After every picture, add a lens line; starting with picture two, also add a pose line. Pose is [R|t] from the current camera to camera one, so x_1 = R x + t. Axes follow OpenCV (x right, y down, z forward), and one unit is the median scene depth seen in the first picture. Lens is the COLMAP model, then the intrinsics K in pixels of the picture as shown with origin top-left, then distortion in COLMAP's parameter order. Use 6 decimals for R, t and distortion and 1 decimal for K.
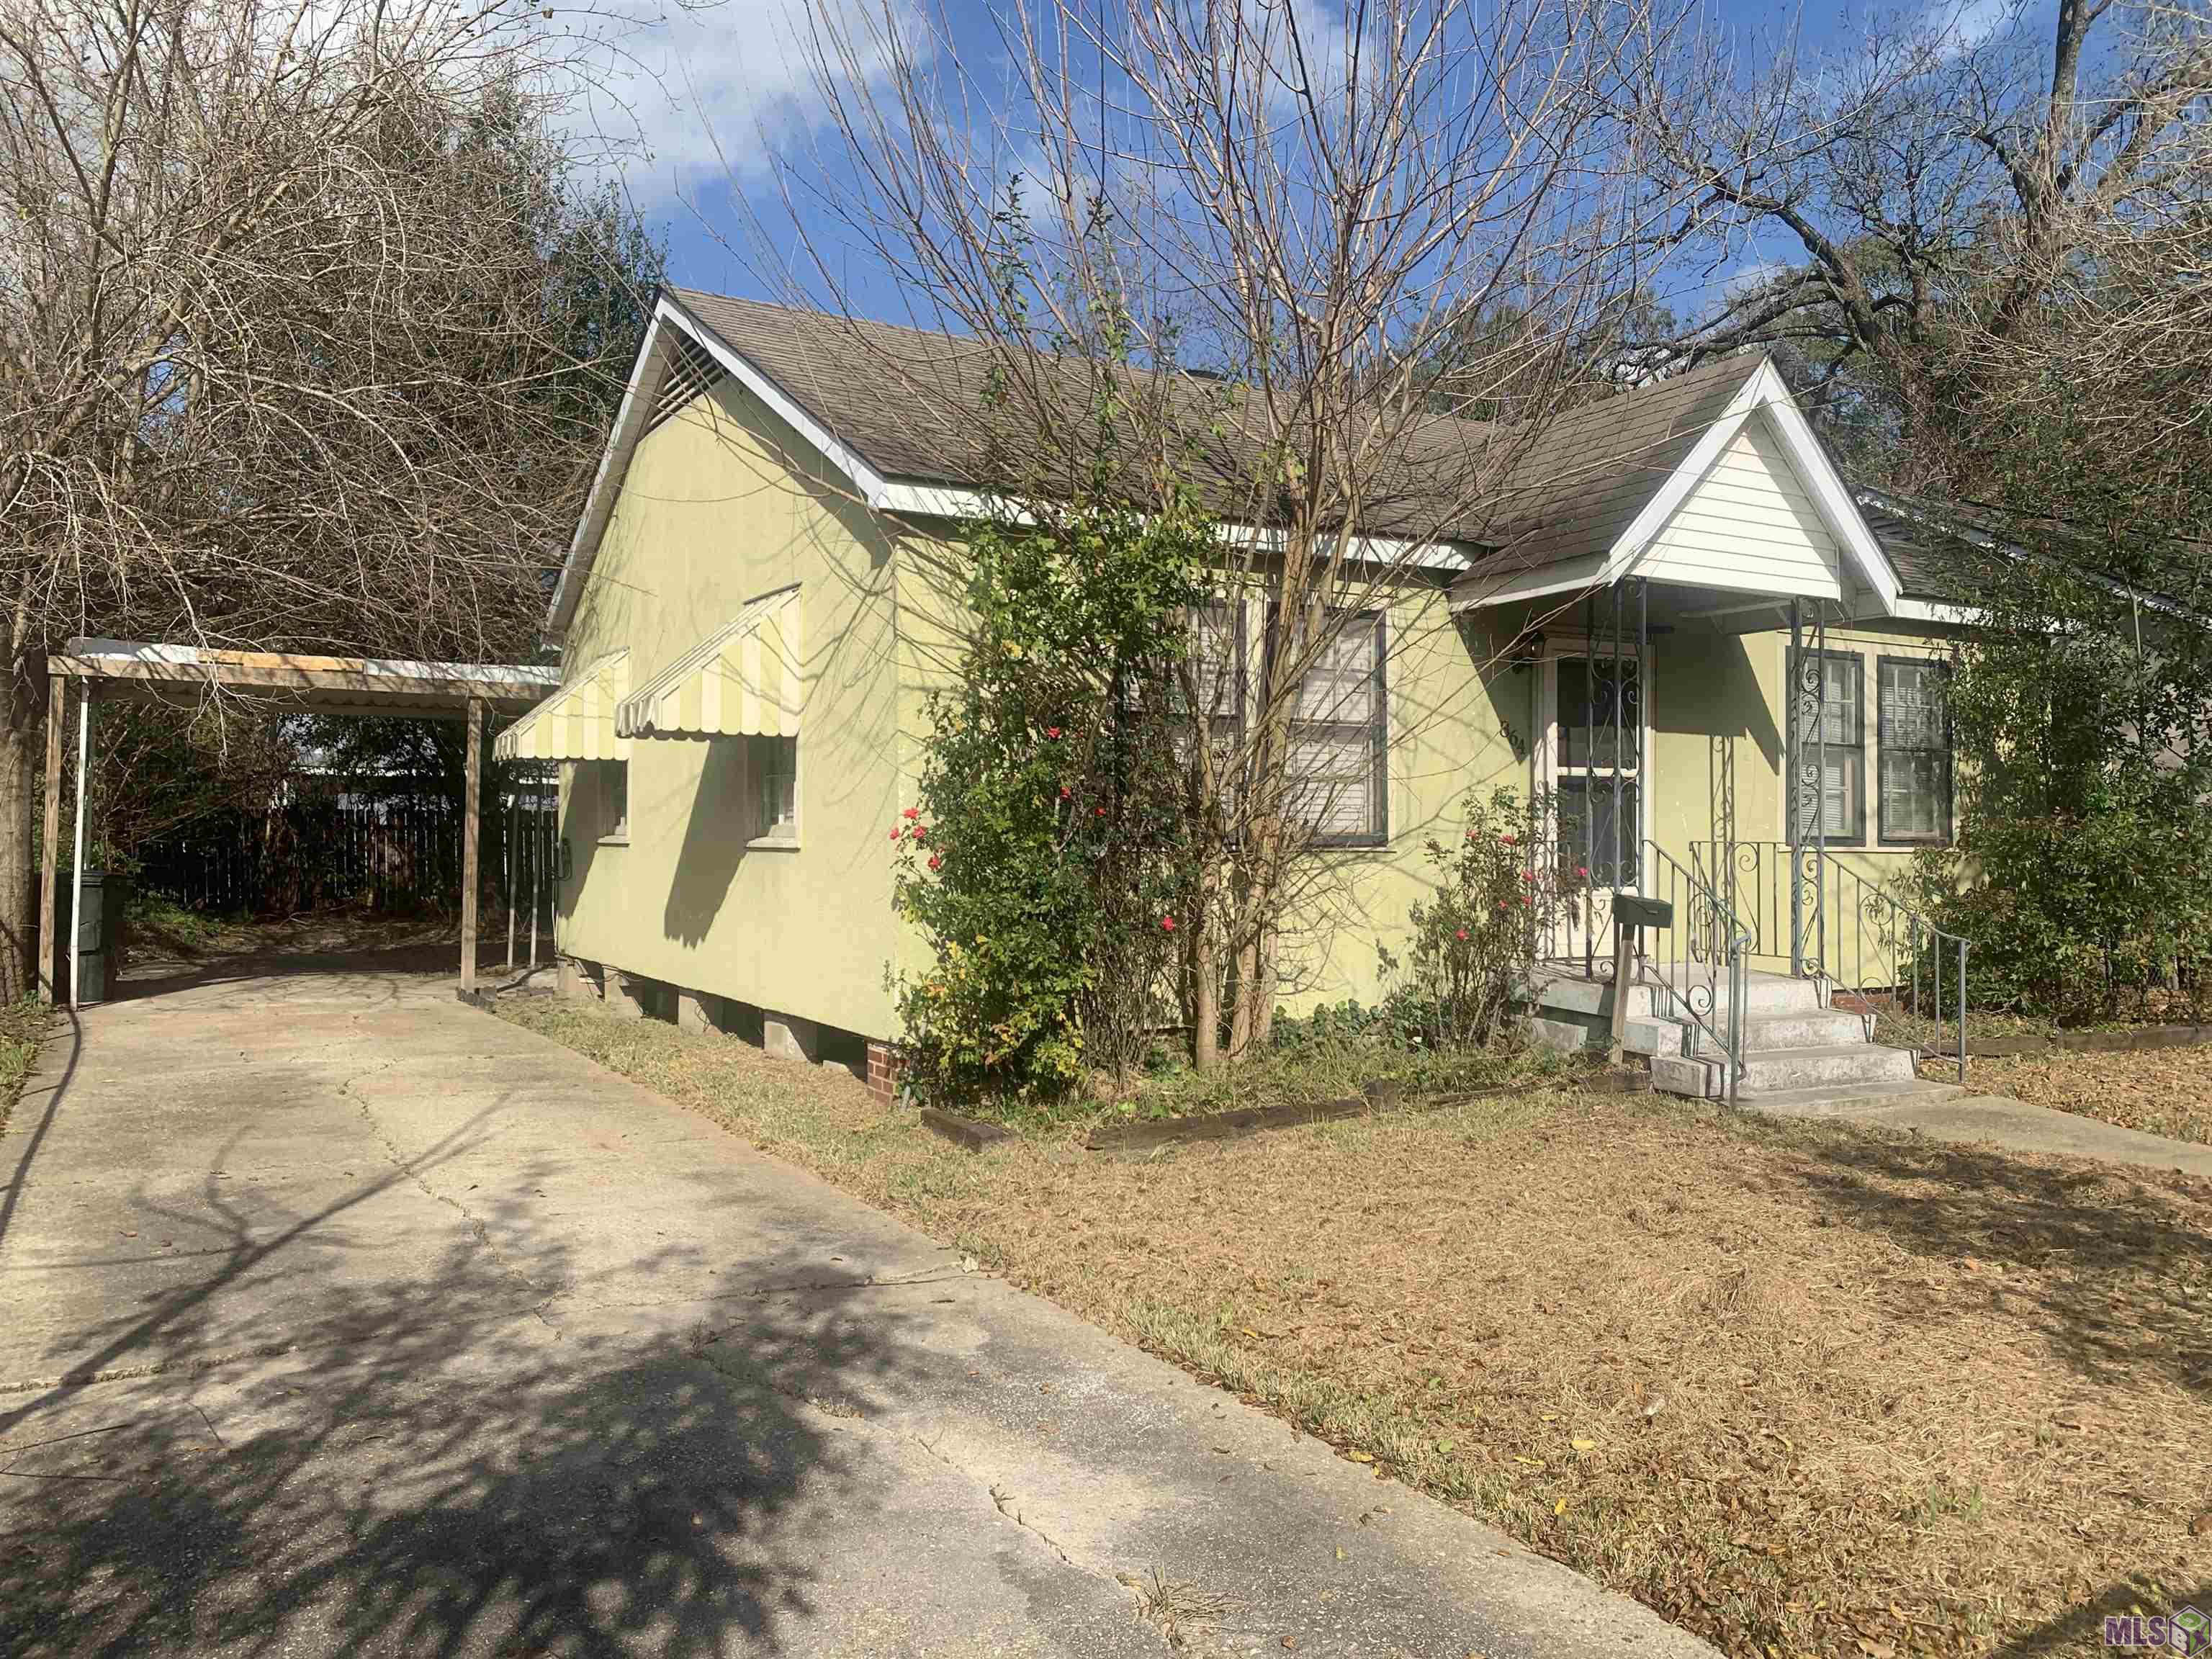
lens RADIAL K [[1741.1, 0, 1106.0], [0, 1741.1, 829.5], [0, 0, 1]] dist [0.096132, -0.165238]
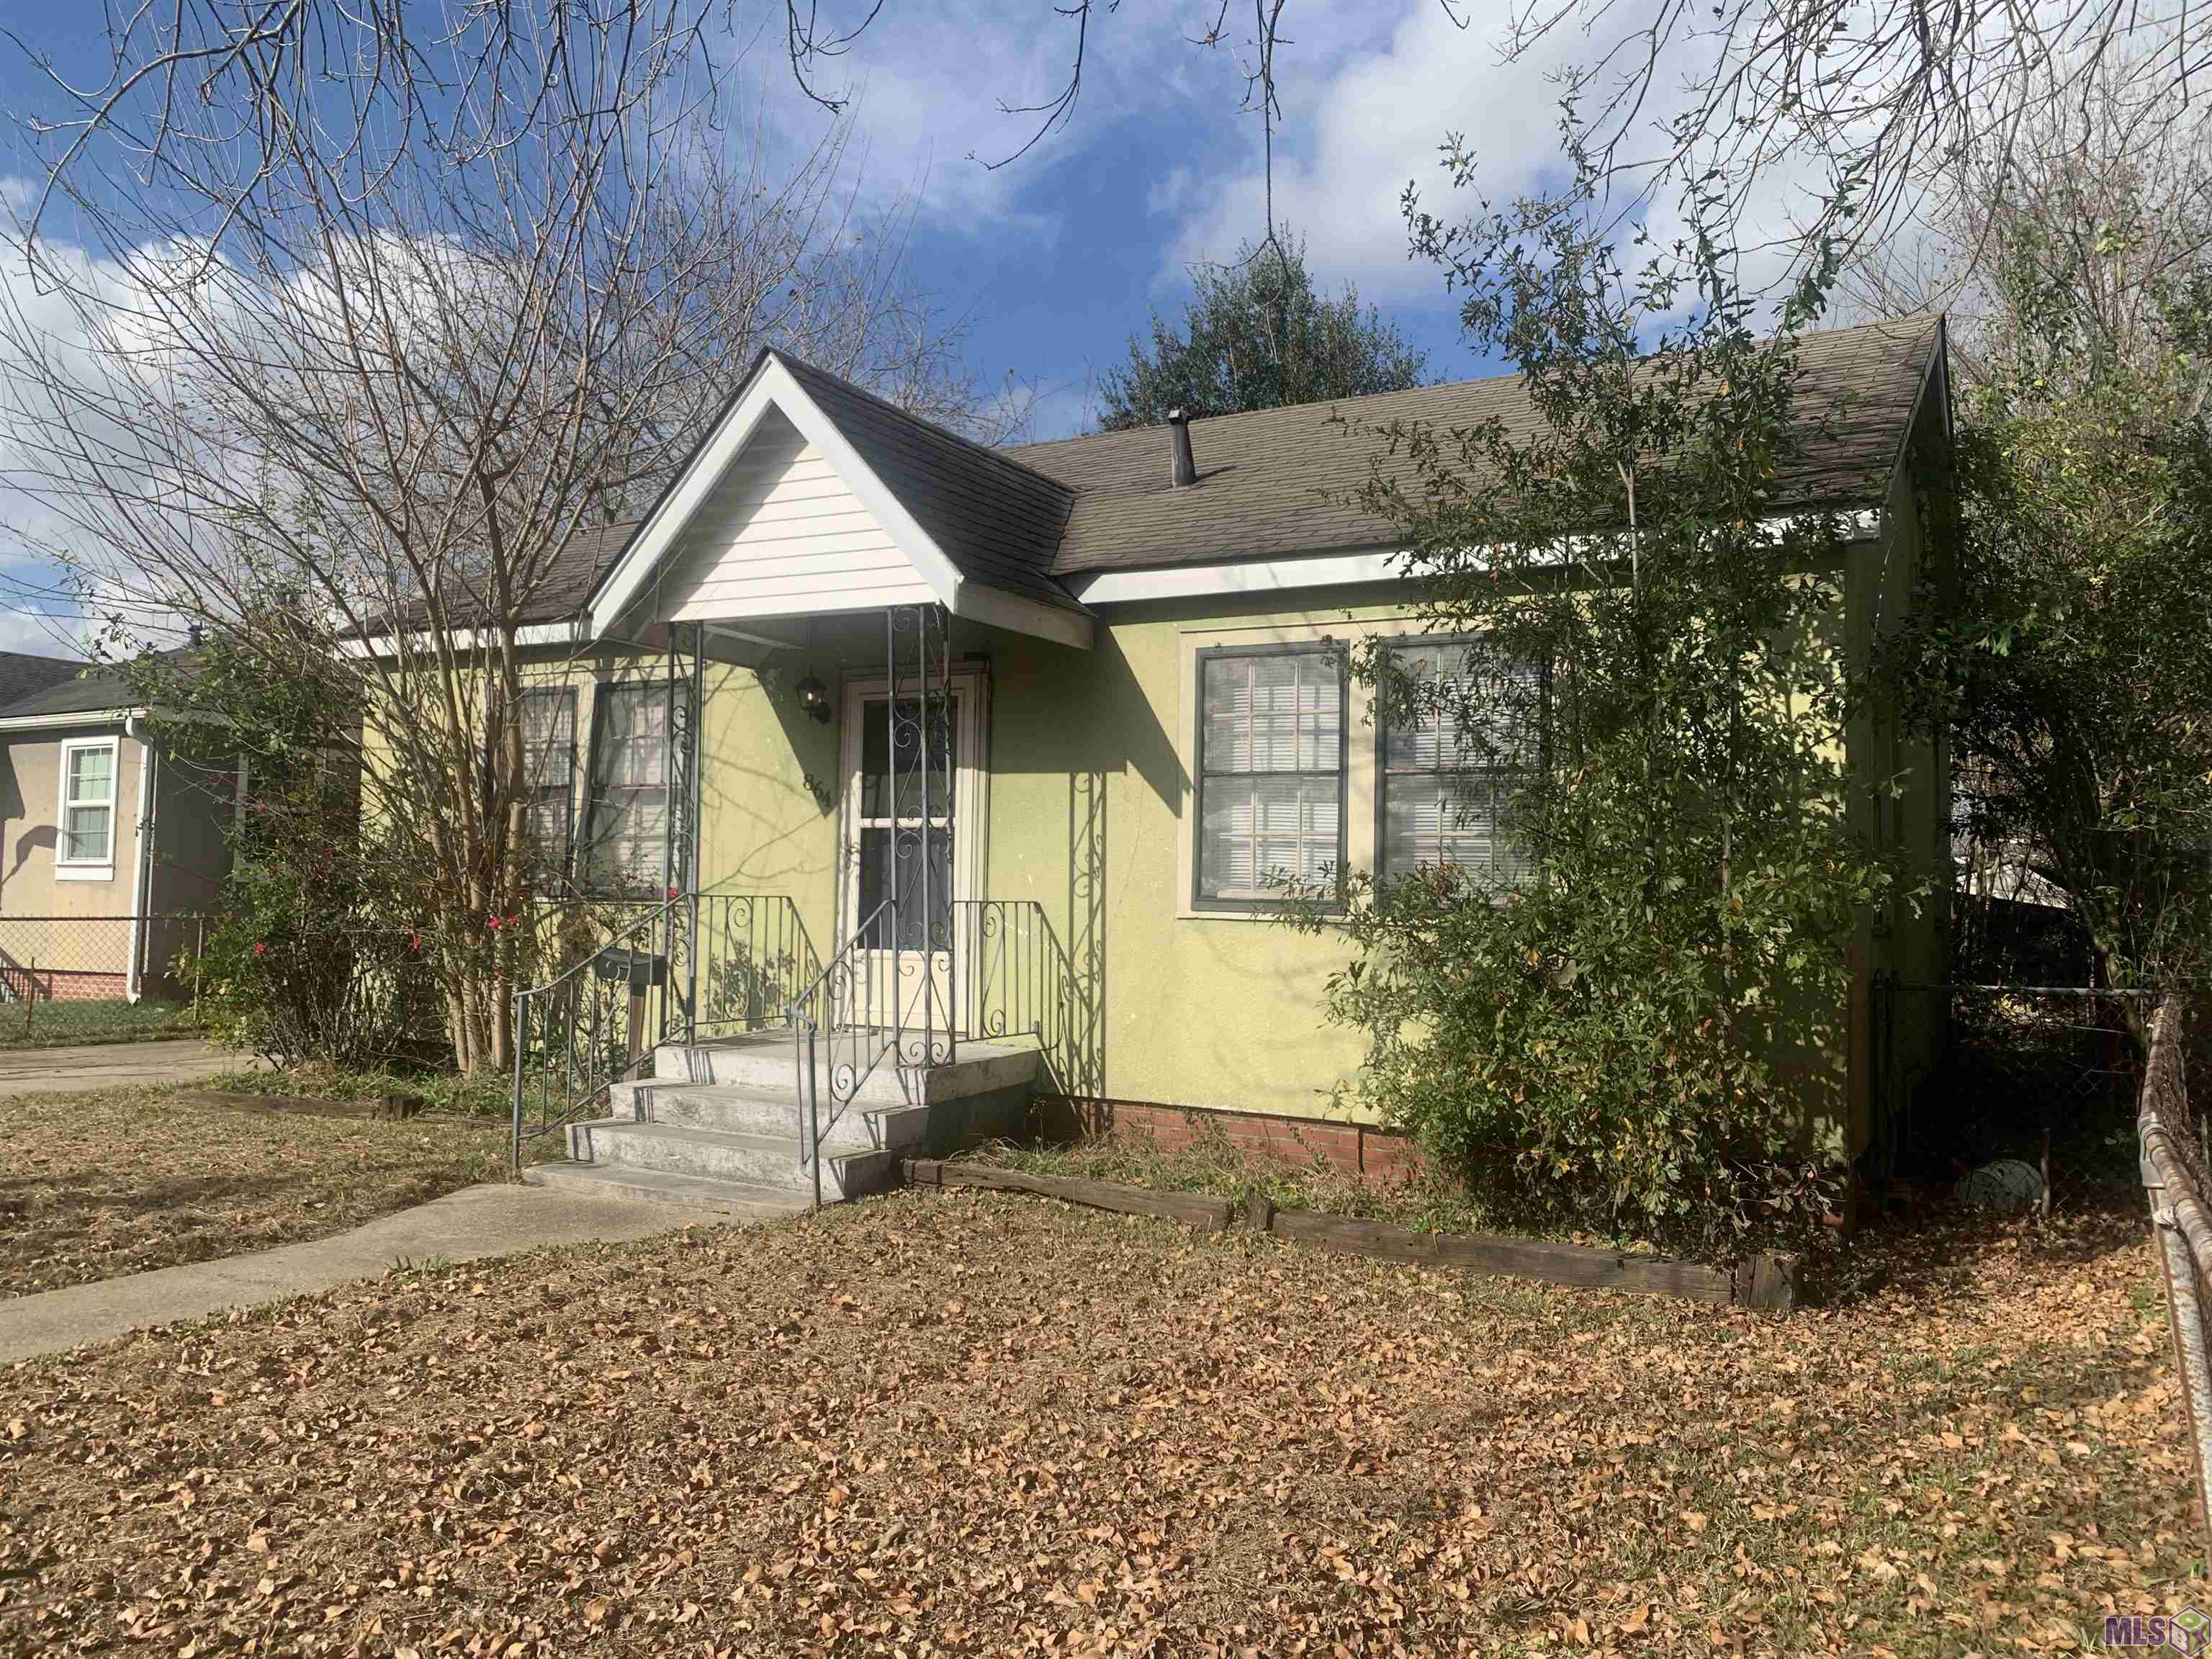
lens RADIAL K [[1658.6, 0, 1106.0], [0, 1658.6, 829.5], [0, 0, 1]] dist [0.085305, -0.134683]
pose [[0.511921, -0.024276, -0.858689, 1.064093], [-0.006274, 0.999468, -0.031997, -0.002668], [0.859009, 0.021767, 0.511497, 0.652176]]
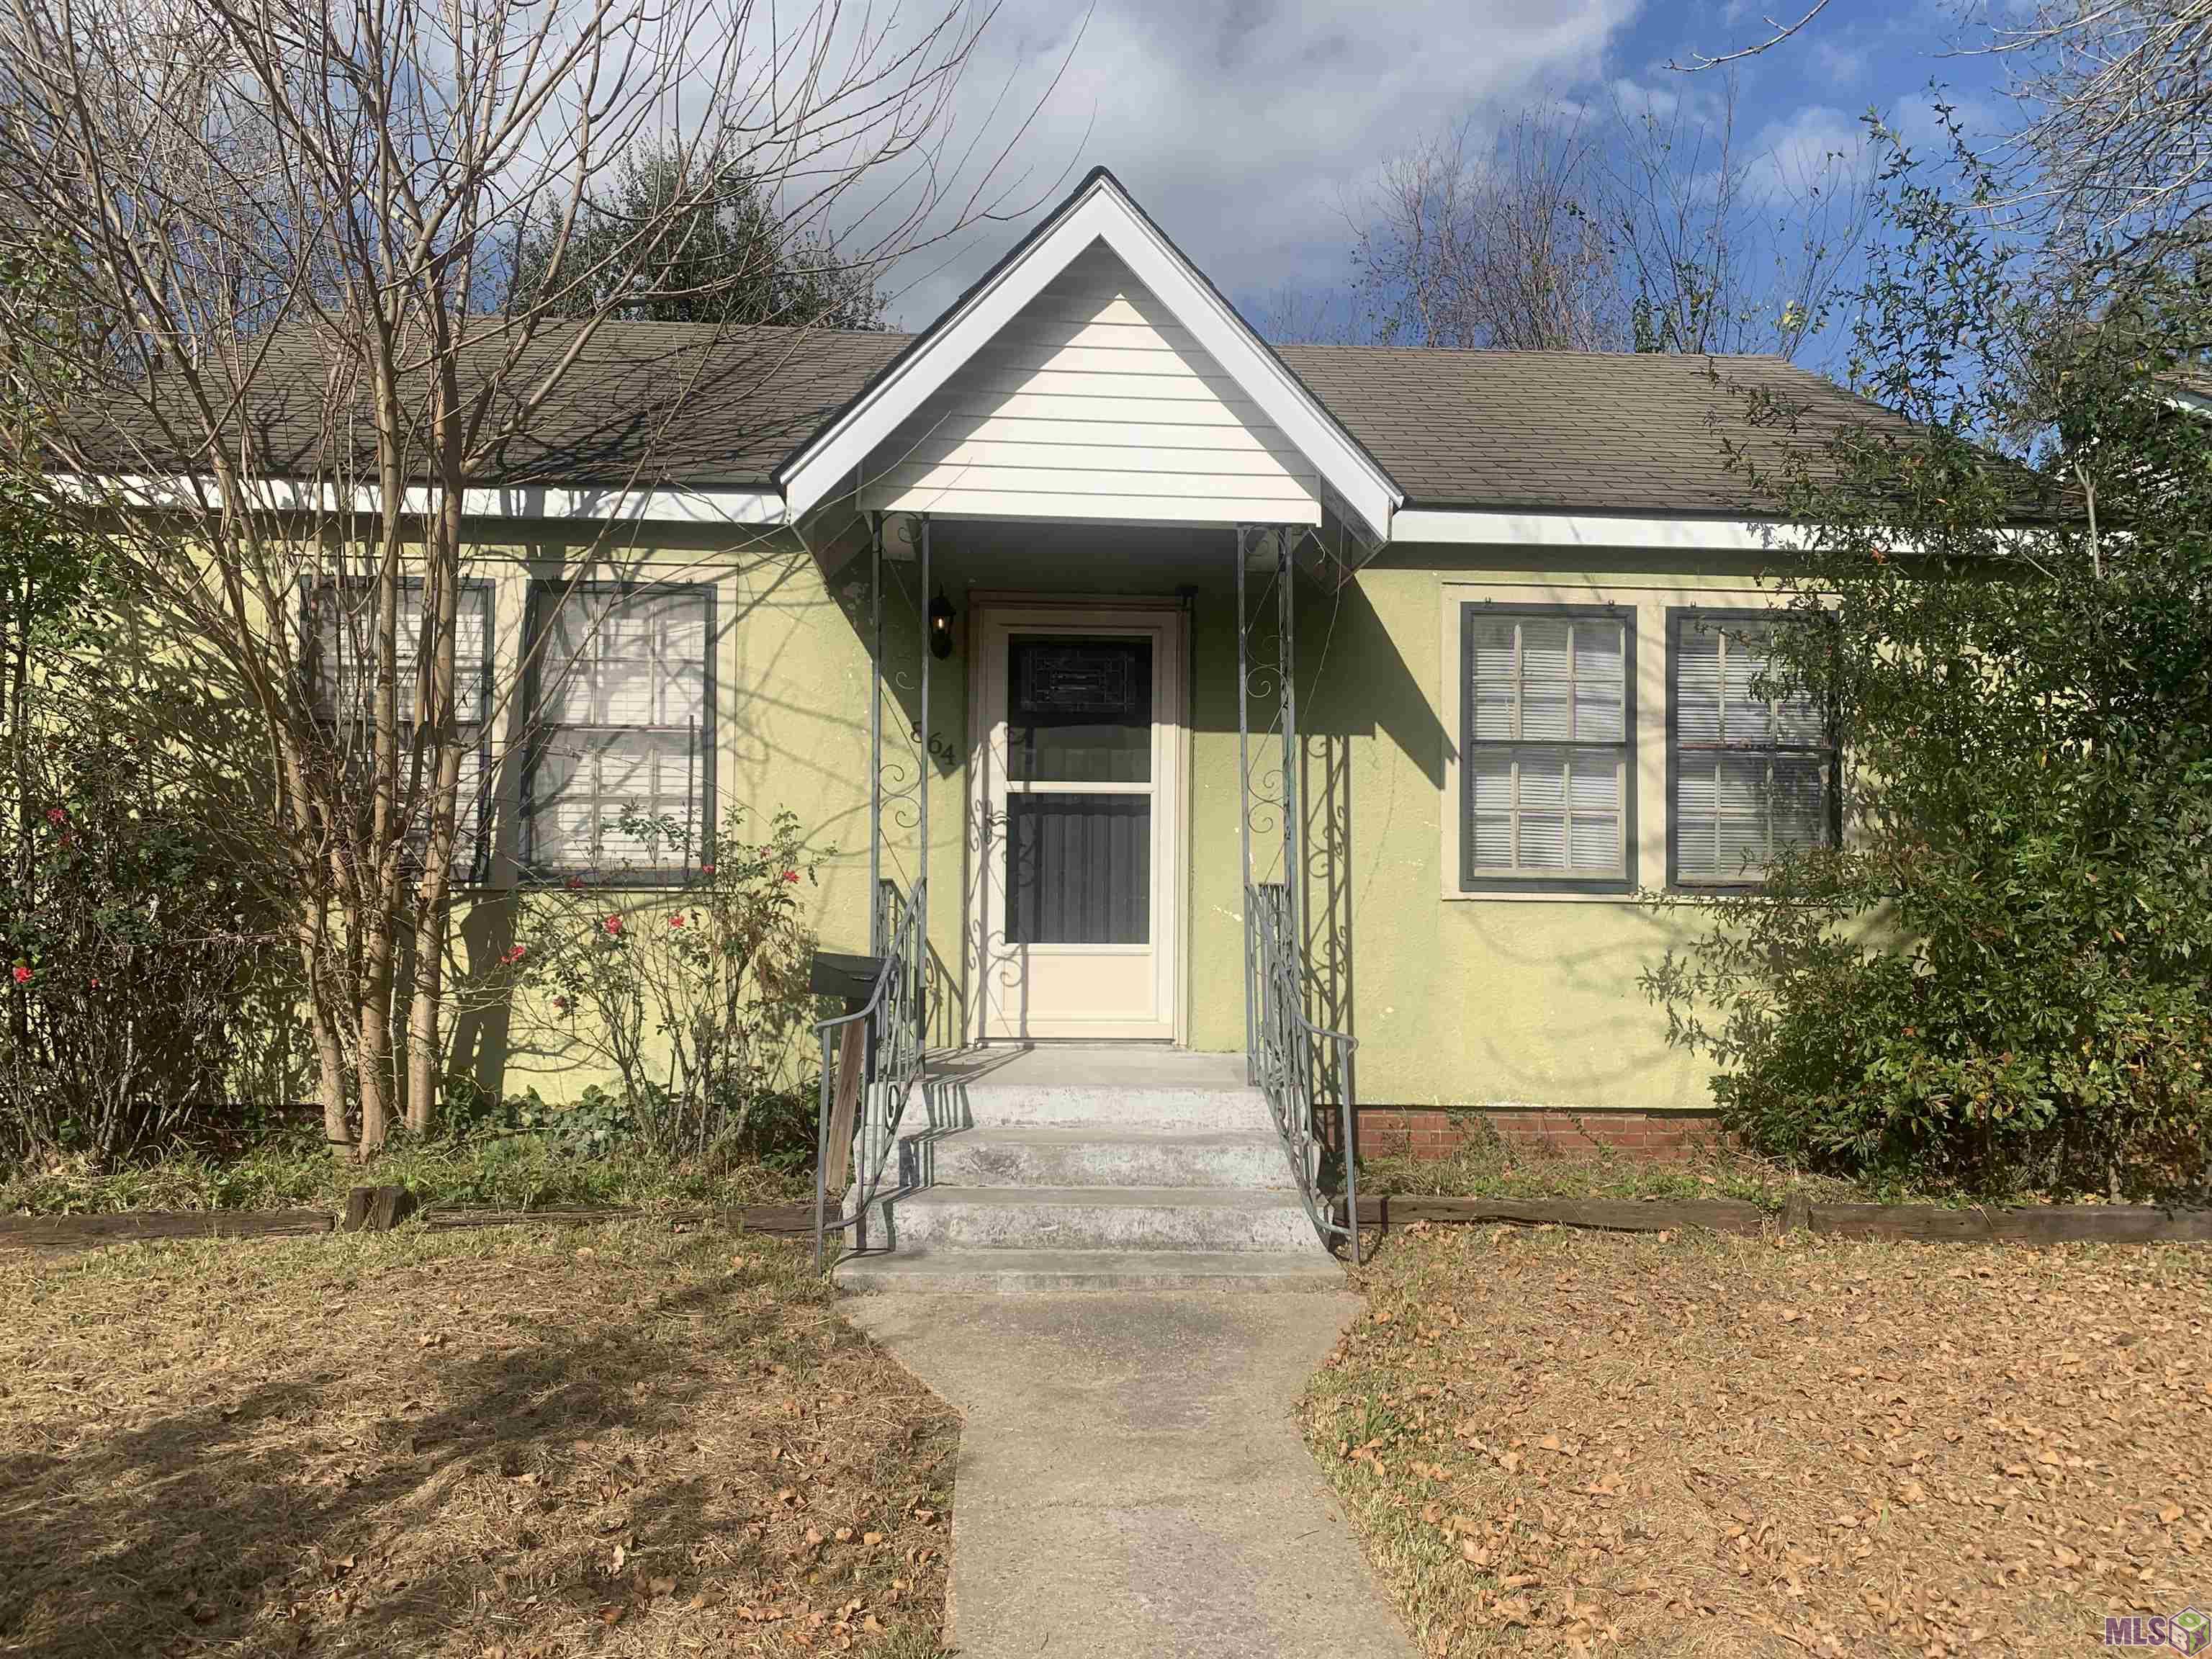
lens RADIAL K [[1658.6, 0, 1106.0], [0, 1658.6, 829.5], [0, 0, 1]] dist [0.085305, -0.134683]
pose [[0.894244, -0.000695, -0.447580, 0.601537], [-0.005535, 0.999905, -0.012611, -0.006413], [0.447546, 0.013754, 0.894155, 0.384383]]
